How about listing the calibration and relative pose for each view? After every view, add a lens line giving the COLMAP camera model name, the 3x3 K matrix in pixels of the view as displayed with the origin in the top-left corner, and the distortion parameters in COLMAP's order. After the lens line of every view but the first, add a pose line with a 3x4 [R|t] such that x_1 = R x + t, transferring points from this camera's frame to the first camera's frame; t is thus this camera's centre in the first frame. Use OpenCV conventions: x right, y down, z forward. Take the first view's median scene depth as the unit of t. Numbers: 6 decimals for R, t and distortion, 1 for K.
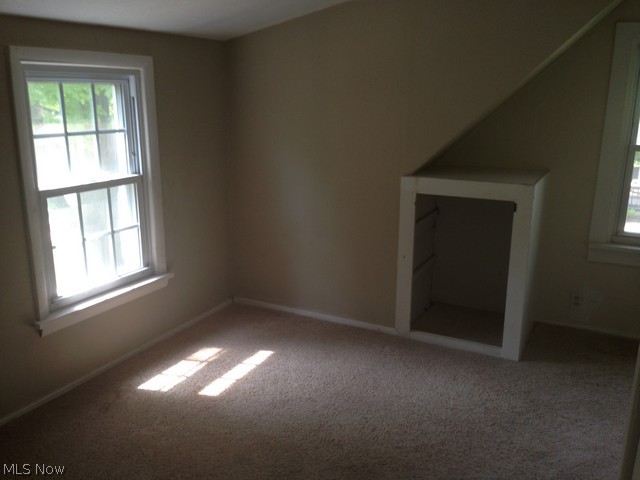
lens RADIAL K [[564.2, 0, 317.9], [0, 564.2, 236.7], [0, 0, 1]] dist [-0.000191, -0.032815]
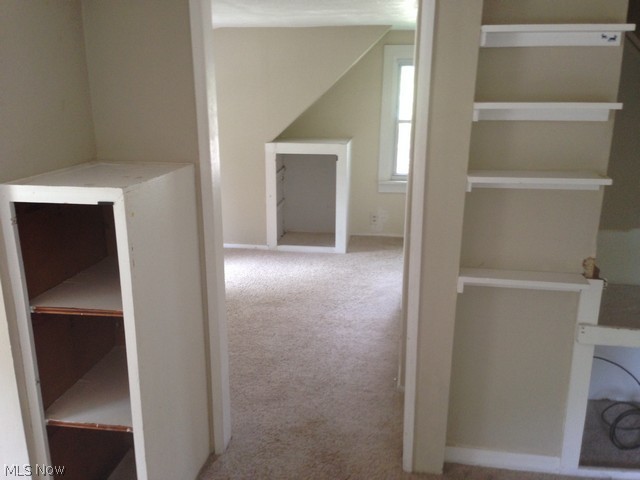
lens RADIAL K [[564.2, 0, 319.4], [0, 564.2, 242.1], [0, 0, 1]] dist [-0.000191, -0.032815]
pose [[0.937098, -0.091037, 0.336985, -0.260776], [0.084062, 0.995836, 0.035265, 0.122038], [-0.338792, -0.004719, 0.940849, -0.508987]]
